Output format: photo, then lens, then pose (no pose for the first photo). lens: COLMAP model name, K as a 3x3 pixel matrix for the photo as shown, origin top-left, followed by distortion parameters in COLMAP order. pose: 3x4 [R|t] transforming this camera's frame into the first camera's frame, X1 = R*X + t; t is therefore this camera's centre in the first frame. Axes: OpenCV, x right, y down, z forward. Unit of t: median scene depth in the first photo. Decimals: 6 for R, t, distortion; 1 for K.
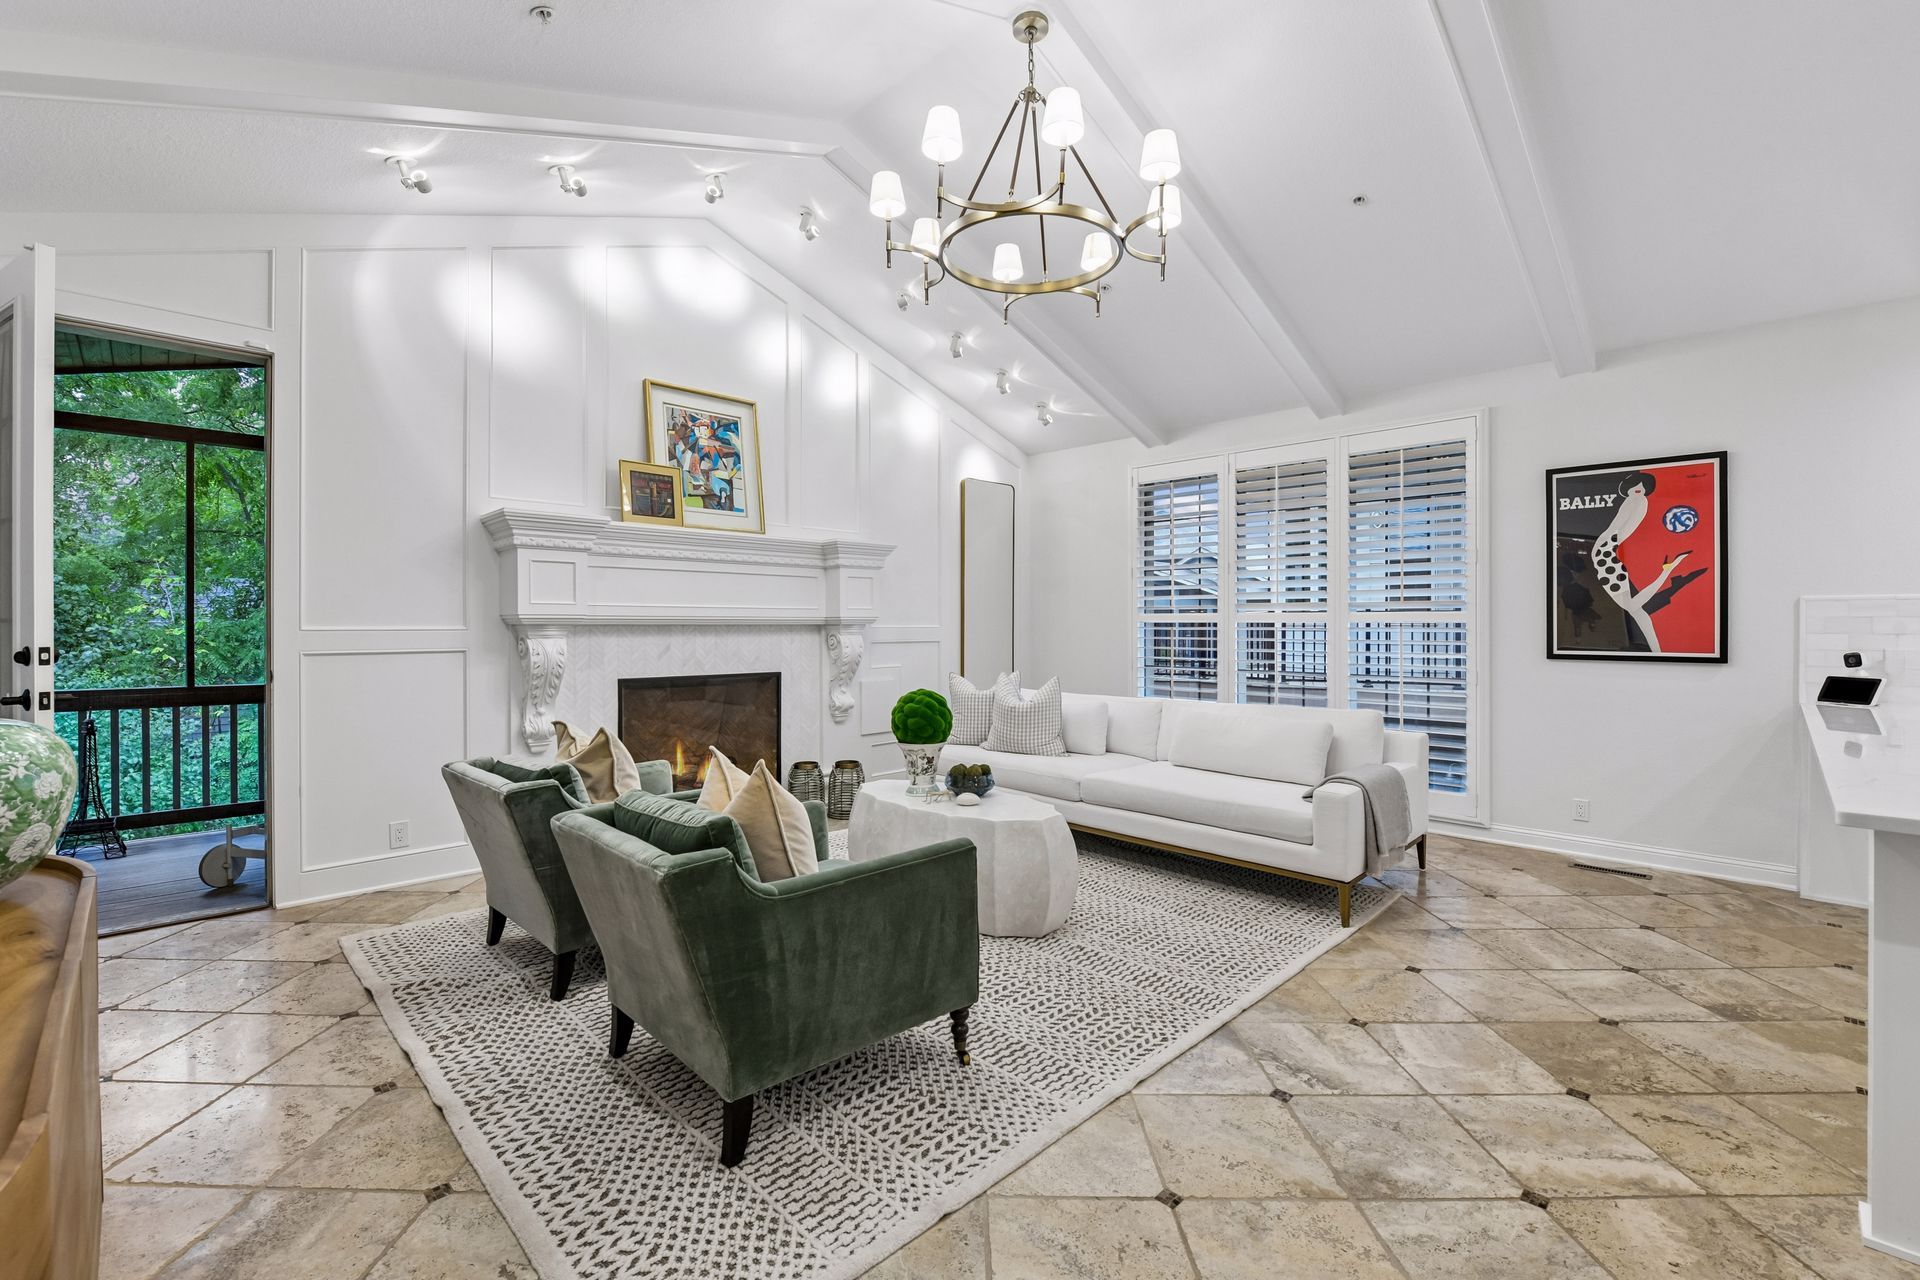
lens RADIAL K [[821.4, 0, 955.2], [0, 821.4, 624.4], [0, 0, 1]] dist [-0.013607, -0.000270]
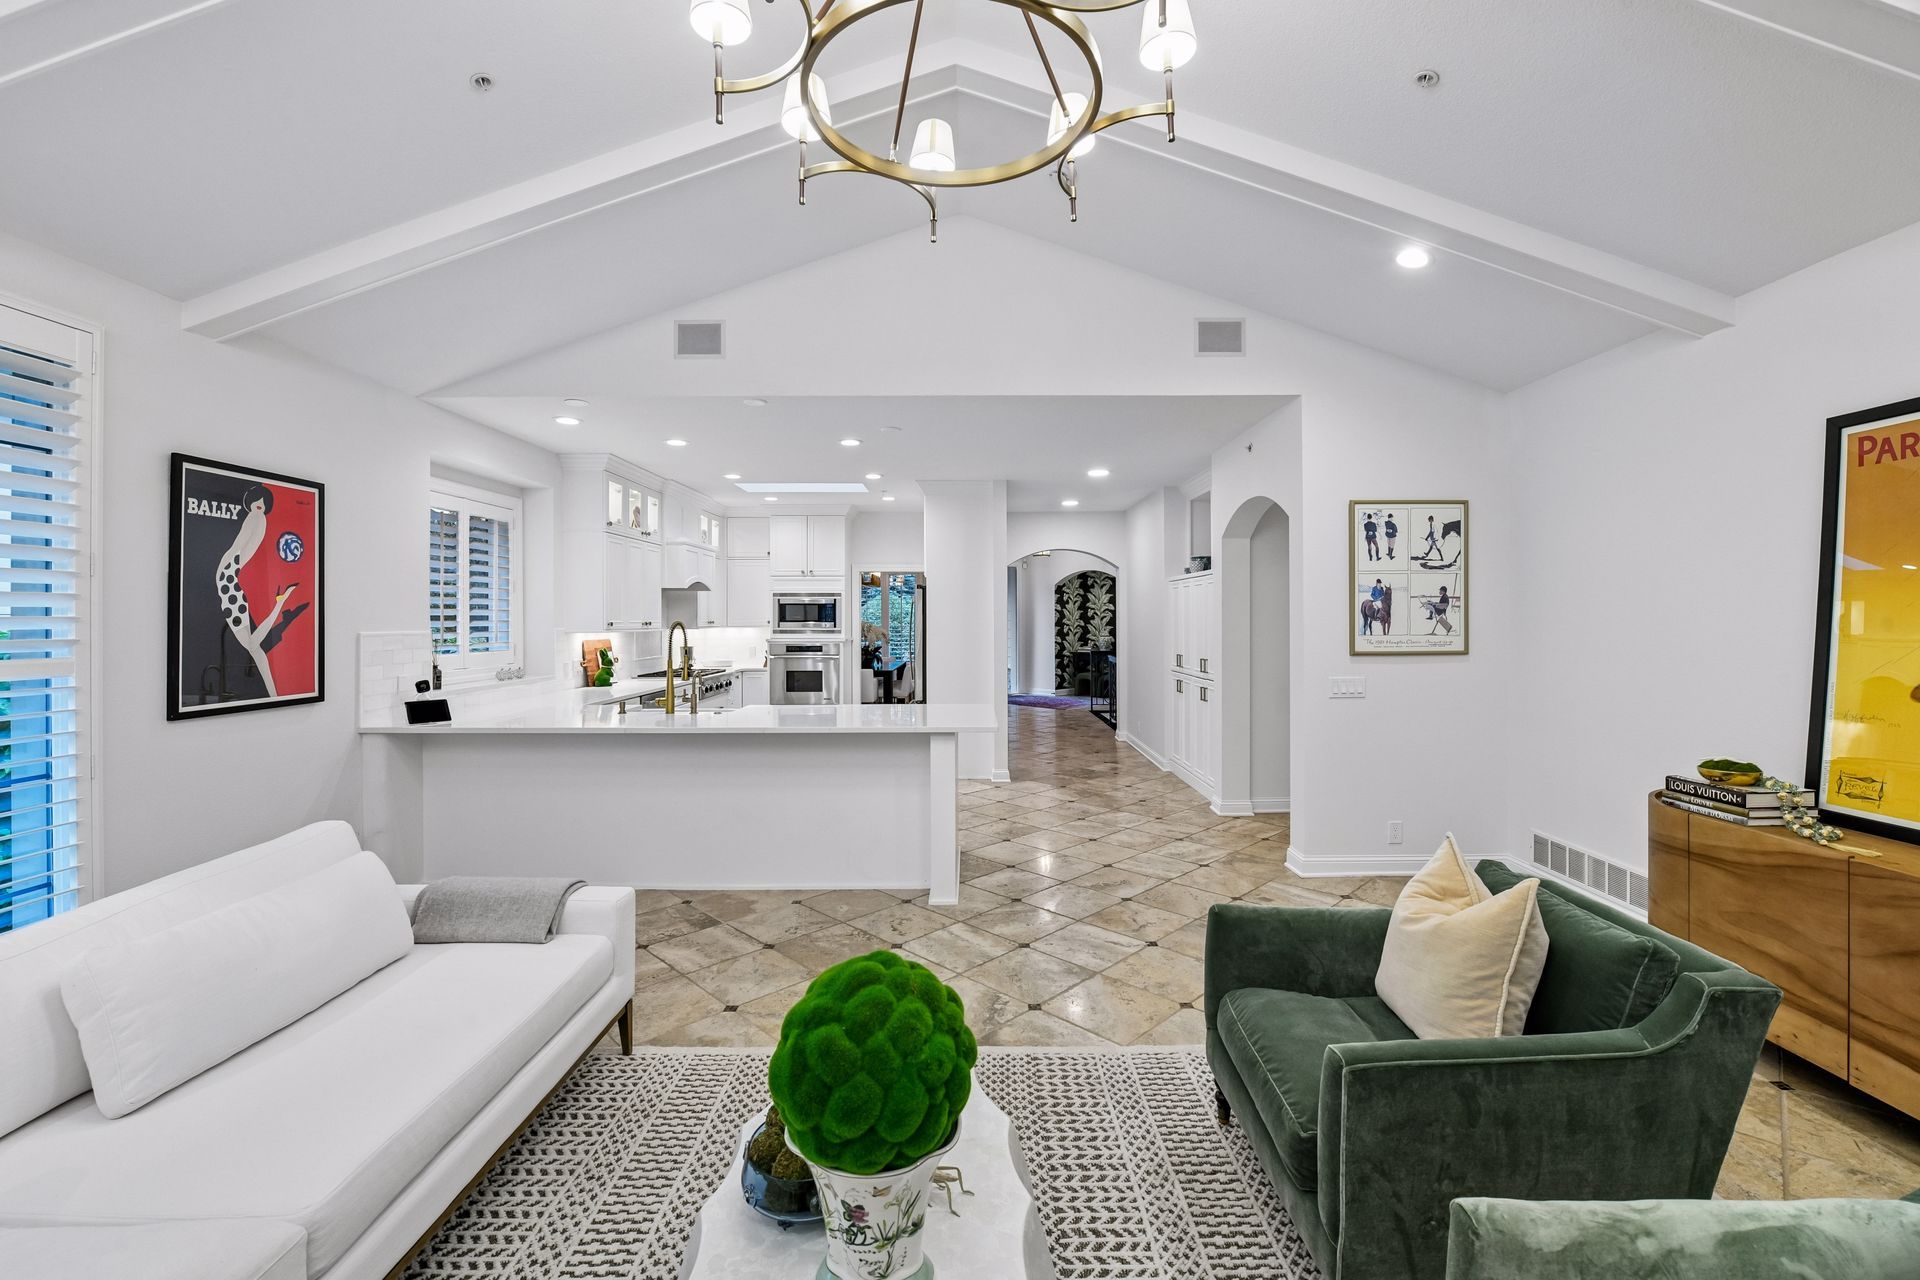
lens RADIAL K [[797.9, 0, 961.4], [0, 797.9, 614.6], [0, 0, 1]] dist [-0.016174, -0.000486]
pose [[-0.703864, 0.003700, 0.710325, -0.244054], [0.001781, 0.999992, -0.003444, -0.047396], [-0.710332, -0.001159, -0.703865, 1.029932]]
